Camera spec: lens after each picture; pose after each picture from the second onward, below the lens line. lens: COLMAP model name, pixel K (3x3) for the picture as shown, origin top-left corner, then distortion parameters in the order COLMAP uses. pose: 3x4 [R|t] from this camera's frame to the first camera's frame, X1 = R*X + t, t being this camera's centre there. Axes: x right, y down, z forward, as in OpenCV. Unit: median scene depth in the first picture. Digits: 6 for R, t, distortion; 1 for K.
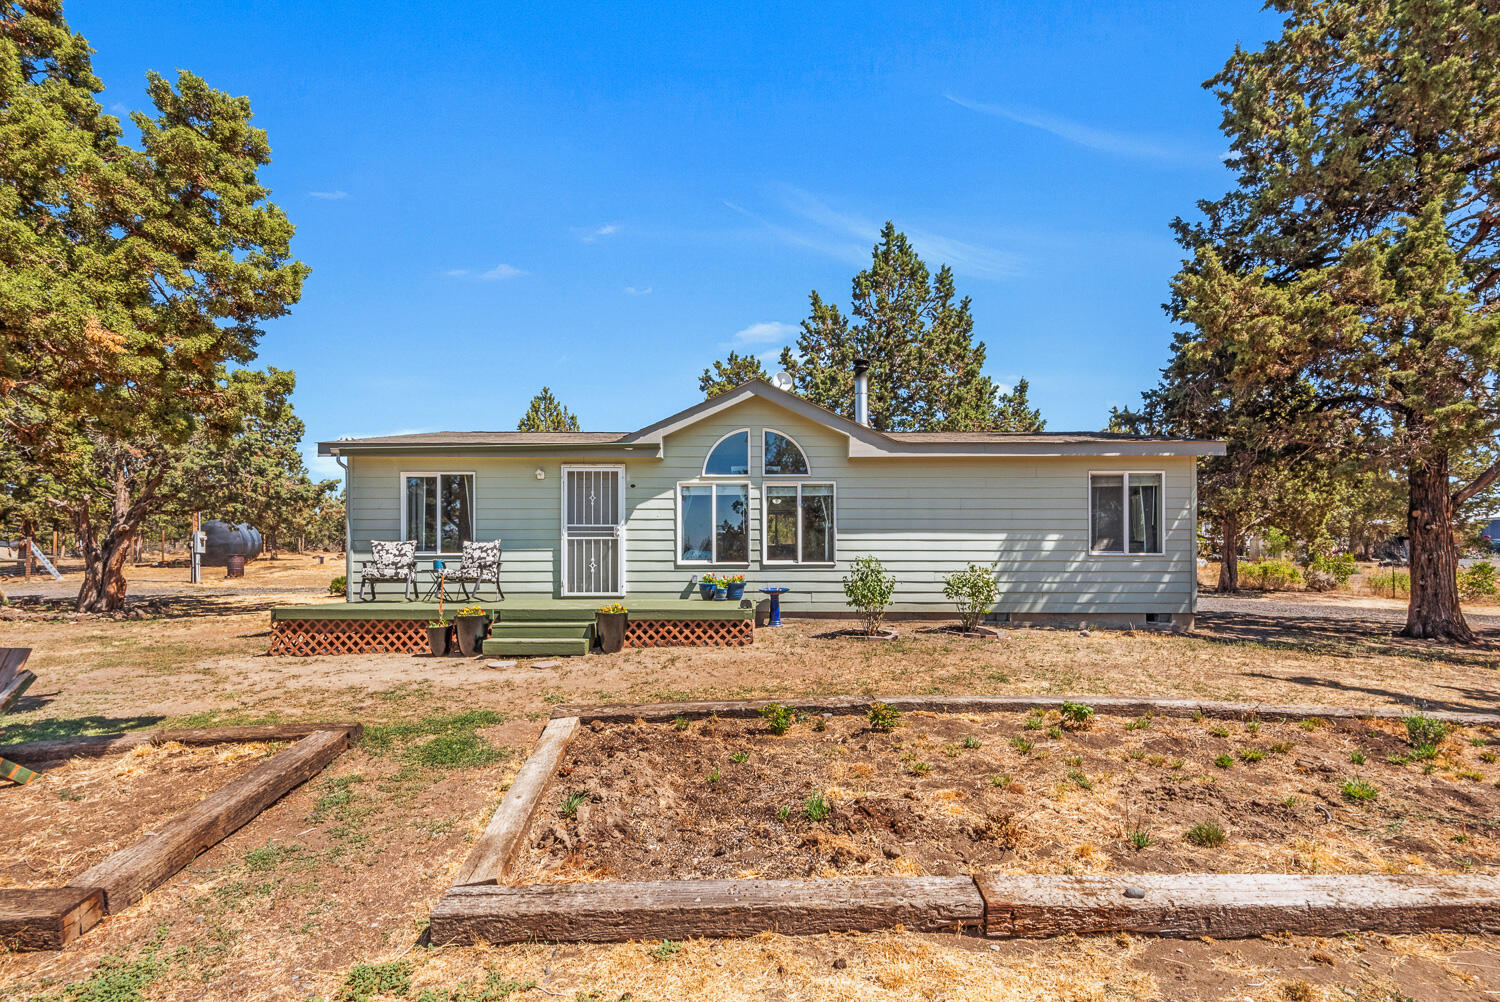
lens RADIAL K [[690.7, 0, 748.1], [0, 690.7, 539.5], [0, 0, 1]] dist [0.039970, -0.000186]
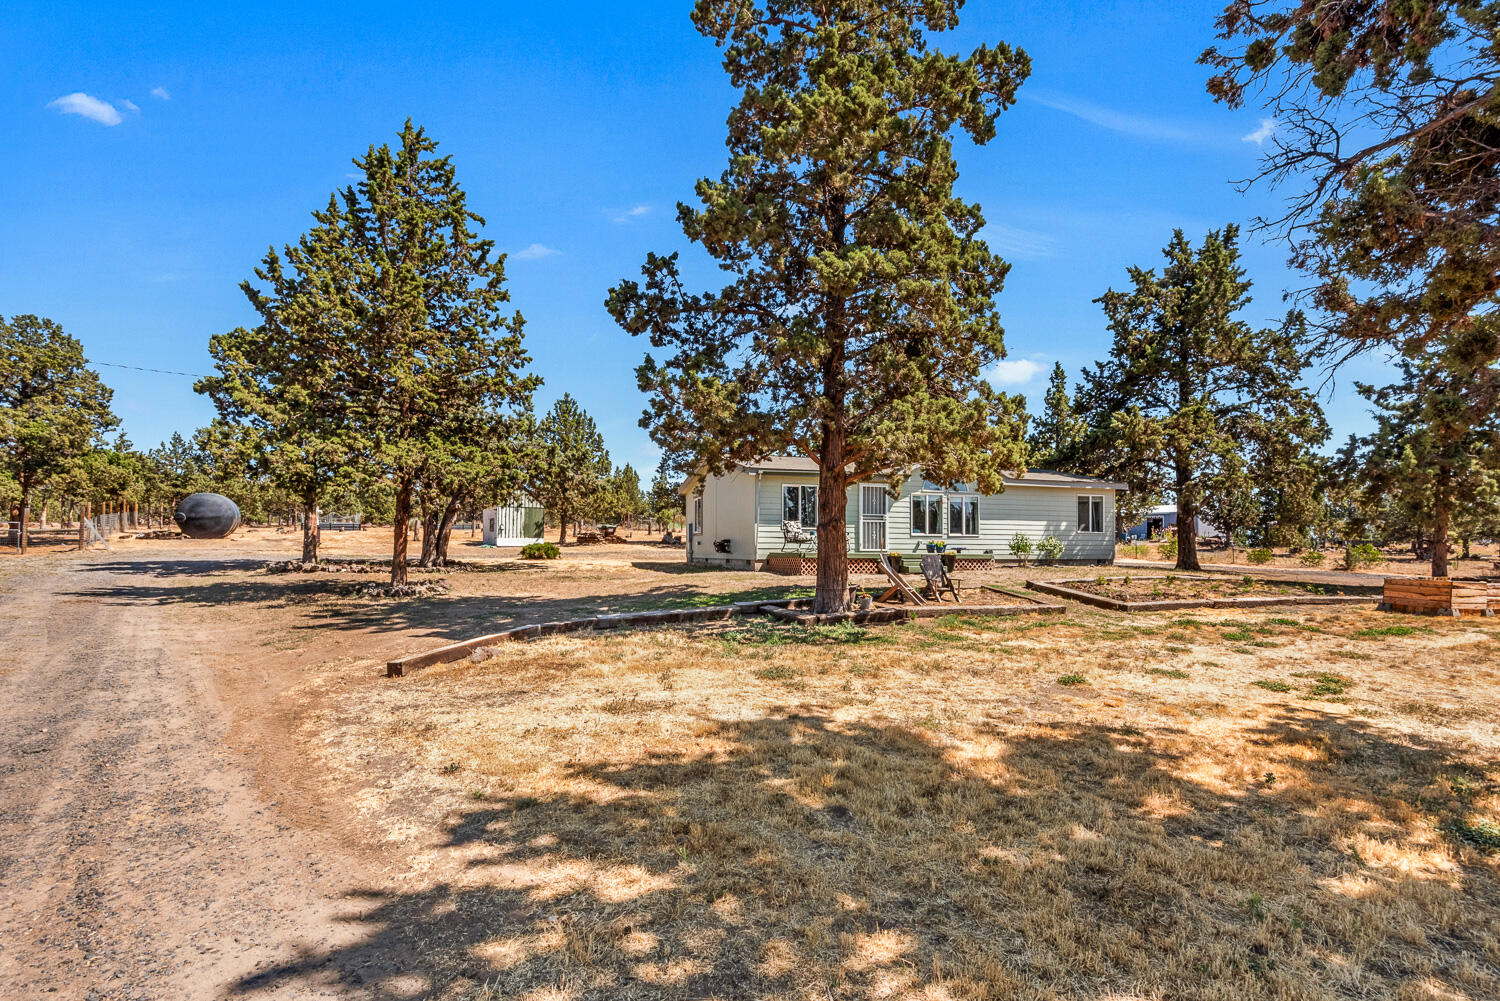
lens RADIAL K [[690.7, 0, 748.1], [0, 690.7, 539.0], [0, 0, 1]] dist [0.039970, -0.000186]
pose [[0.942297, 0.008868, 0.334660, -1.204970], [-0.015353, 0.999742, 0.016738, 0.020917], [-0.334425, -0.020910, 0.942190, -0.711347]]
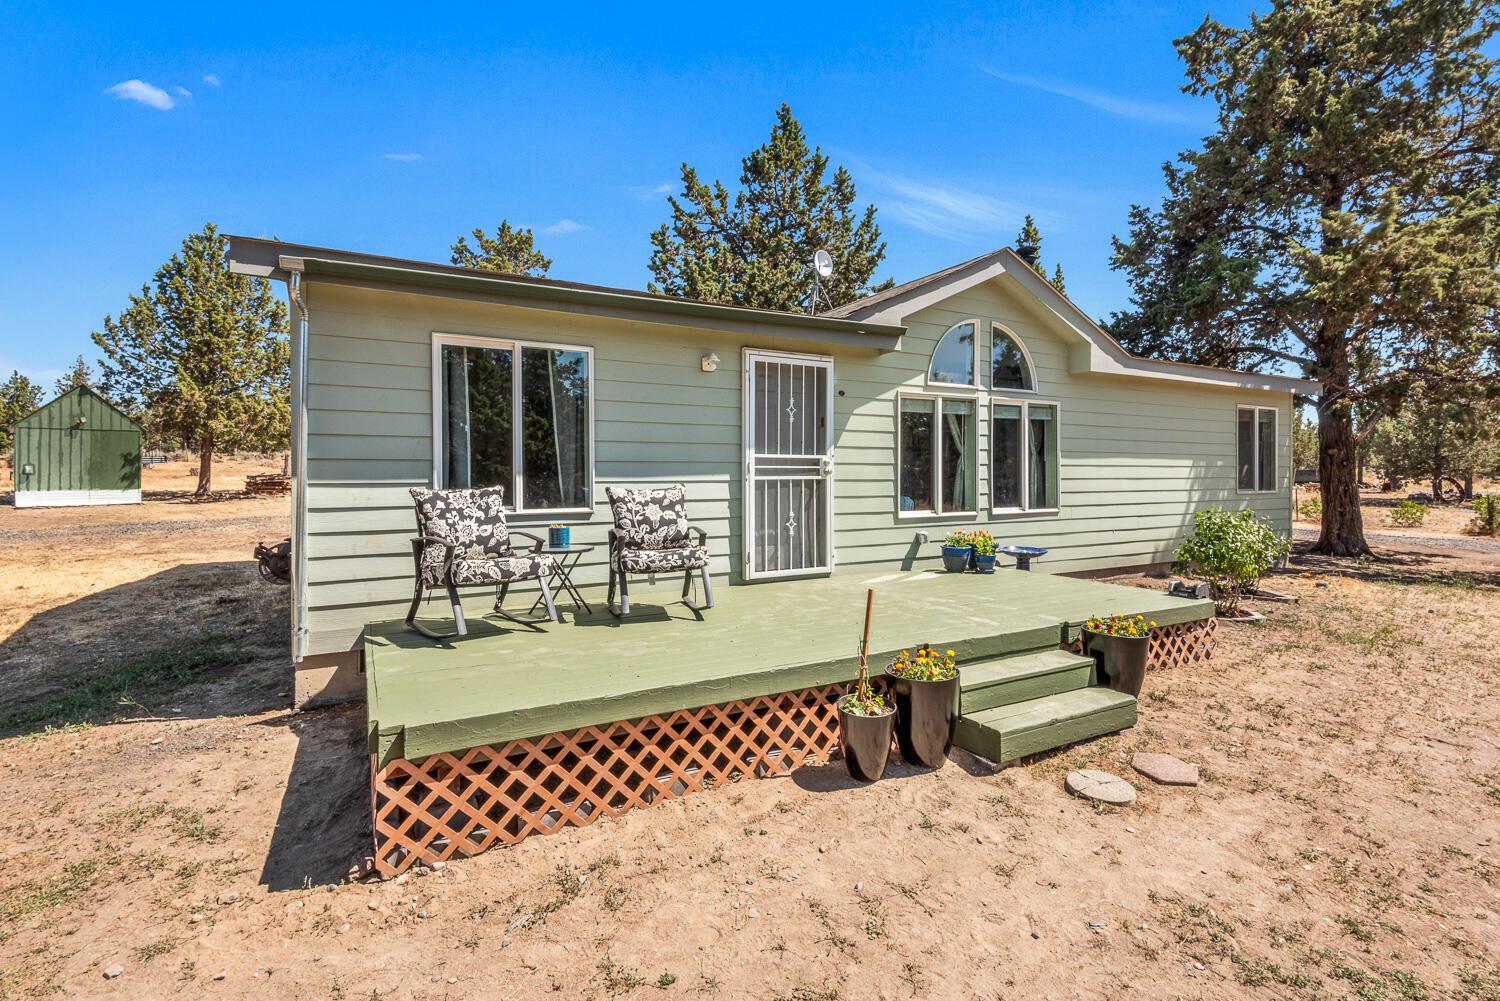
lens RADIAL K [[679.4, 0, 746.5], [0, 679.4, 462.2], [0, 0, 1]] dist [0.034089, -0.000094]
pose [[0.870676, 0.006486, 0.491814, -0.543114], [-0.016874, 0.999718, 0.016689, -0.024372], [-0.491568, -0.022829, 0.870540, 0.511699]]
